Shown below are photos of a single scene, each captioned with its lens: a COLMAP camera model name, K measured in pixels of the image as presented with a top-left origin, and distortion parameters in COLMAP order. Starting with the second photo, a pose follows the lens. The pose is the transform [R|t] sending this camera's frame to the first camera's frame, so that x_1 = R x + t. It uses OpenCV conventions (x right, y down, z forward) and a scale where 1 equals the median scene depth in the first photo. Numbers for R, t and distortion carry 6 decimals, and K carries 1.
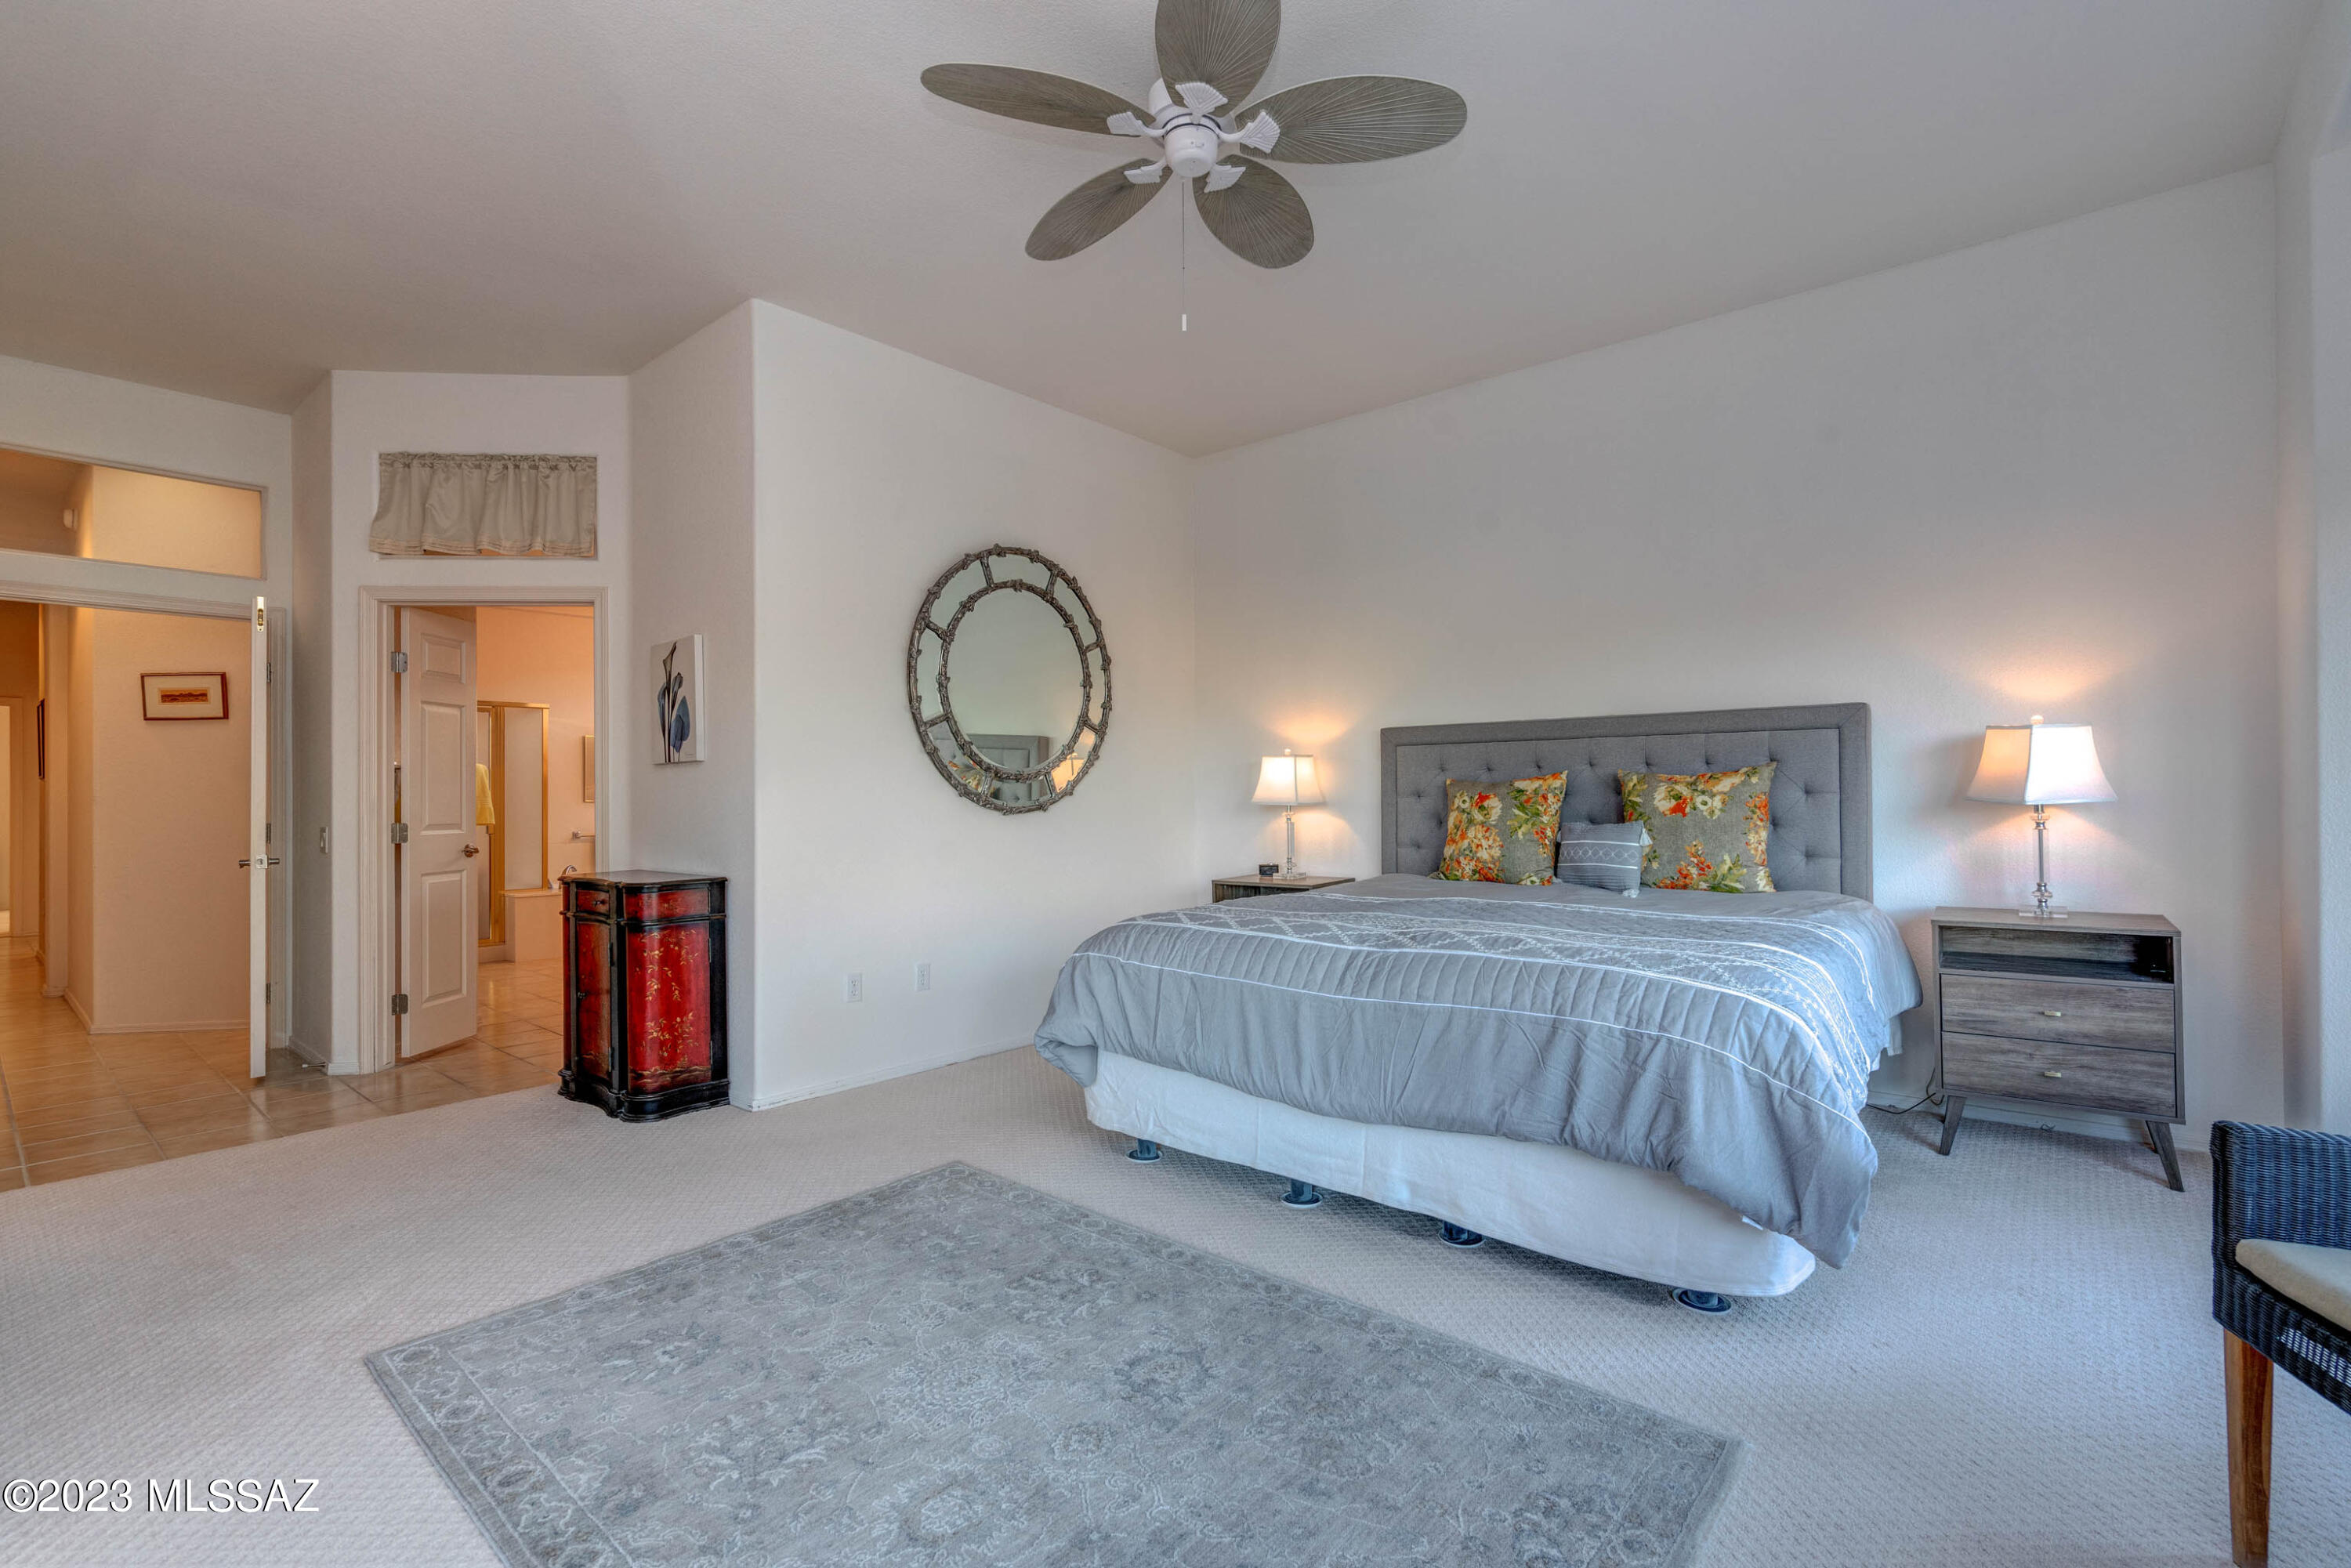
lens RADIAL K [[1046.5, 0, 1176.1], [0, 1046.5, 800.6], [0, 0, 1]] dist [-0.002814, -0.000177]
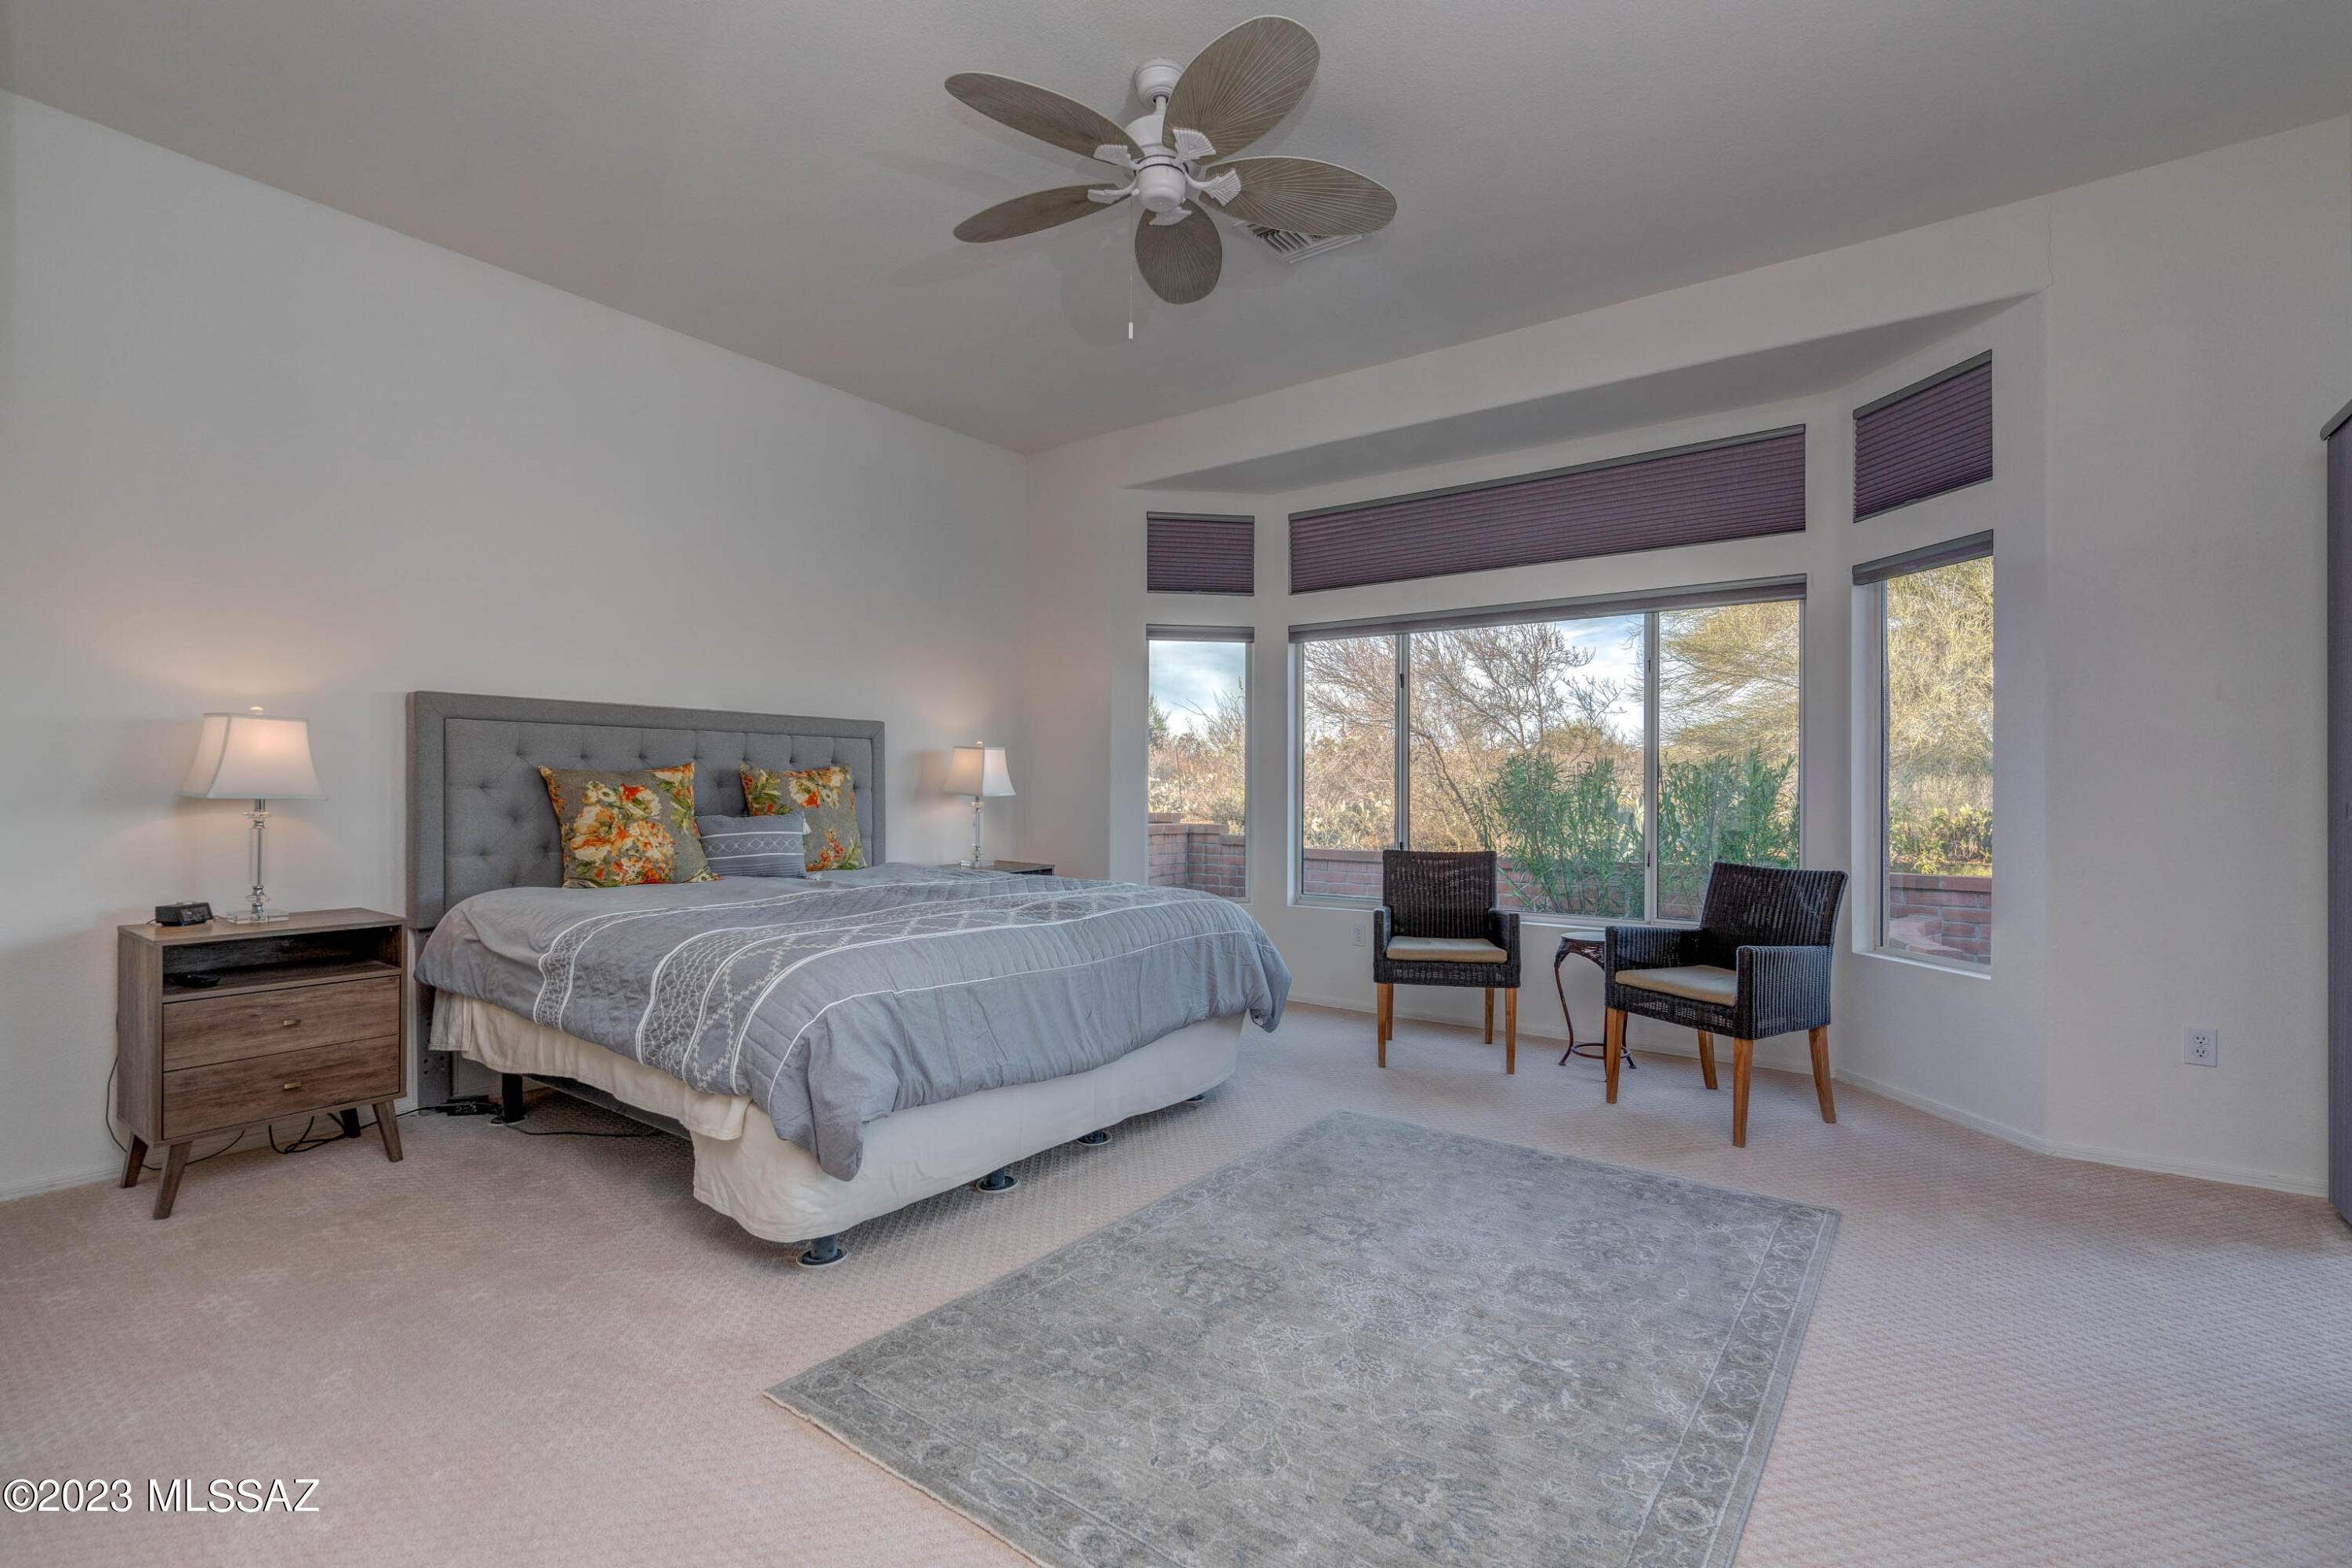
lens RADIAL K [[1057.8, 0, 1176.1], [0, 1057.8, 789.0], [0, 0, 1]] dist [-0.002616, -0.000006]
pose [[-0.067512, 0.014306, 0.997616, -0.631620], [0.007003, 0.999879, -0.013865, 0.012446], [-0.997694, 0.006050, -0.067604, 0.621023]]
